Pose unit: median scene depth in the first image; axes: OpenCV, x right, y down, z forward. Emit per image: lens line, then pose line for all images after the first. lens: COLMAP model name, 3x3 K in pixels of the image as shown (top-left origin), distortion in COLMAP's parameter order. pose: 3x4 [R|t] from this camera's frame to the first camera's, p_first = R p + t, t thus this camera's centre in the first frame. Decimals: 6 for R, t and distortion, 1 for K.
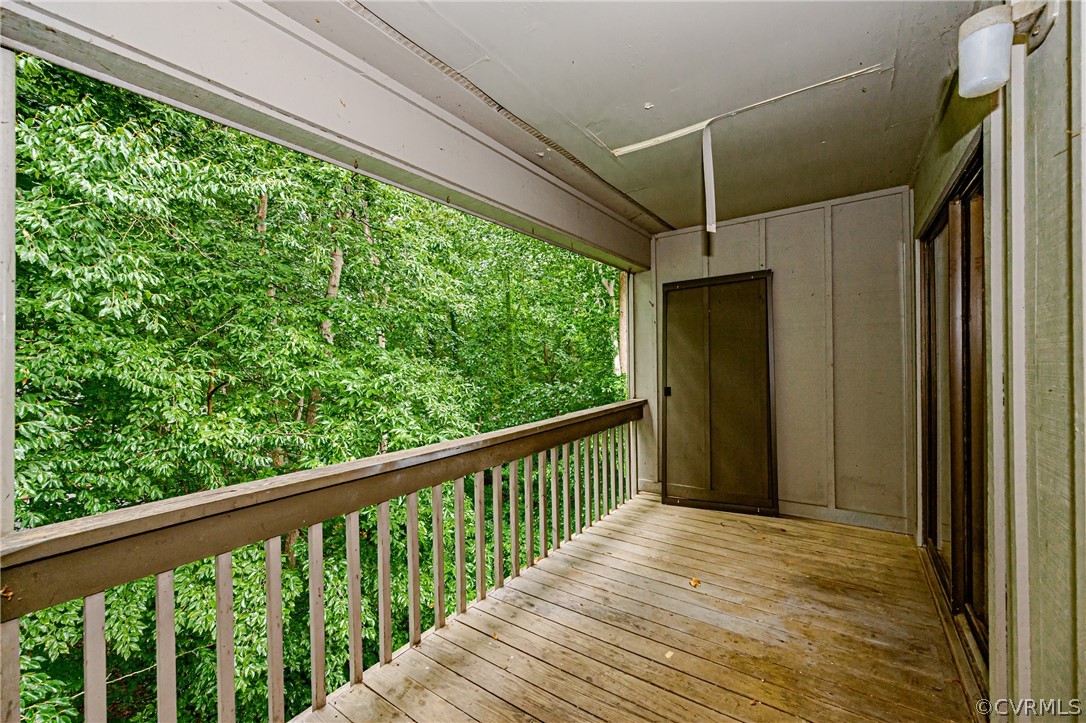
lens RADIAL K [[434.5, 0, 543.0], [0, 434.5, 361.5], [0, 0, 1]] dist [-0.000077, -0.000060]
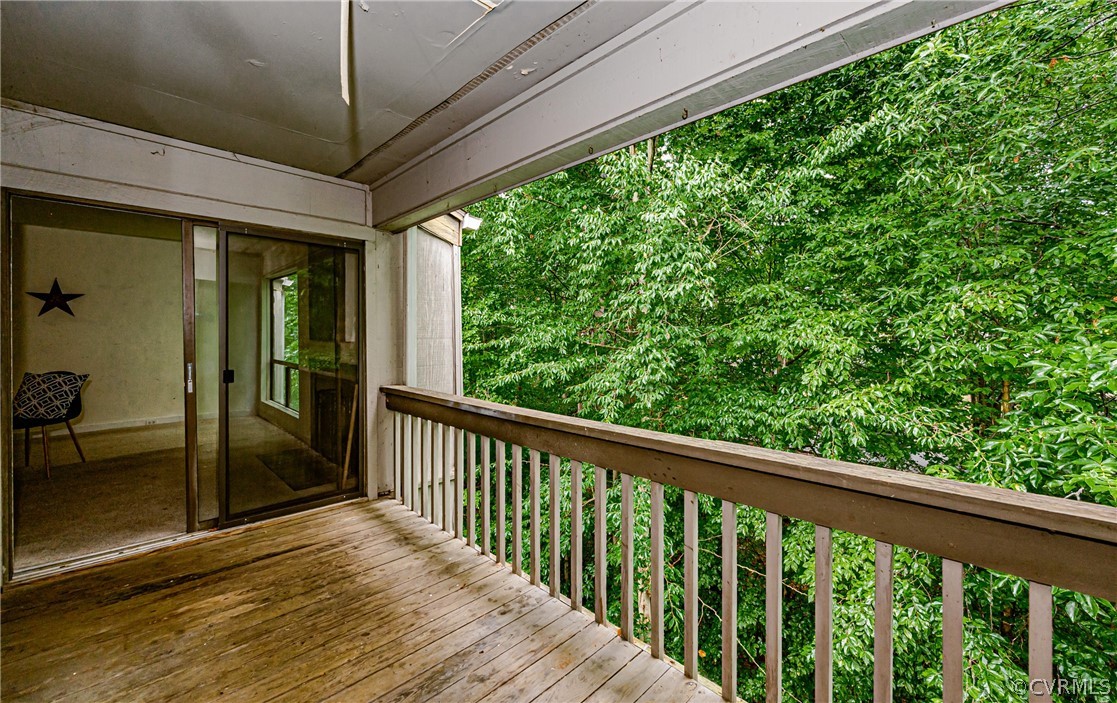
lens RADIAL K [[446.0, 0, 558.5], [0, 446.0, 351.5], [0, 0, 1]] dist [-0.000616, -0.000053]
pose [[-0.190538, 0.041054, -0.980821, 0.782945], [0.003863, 0.999149, 0.041070, 0.000213], [0.981672, 0.004037, -0.190534, 1.236431]]
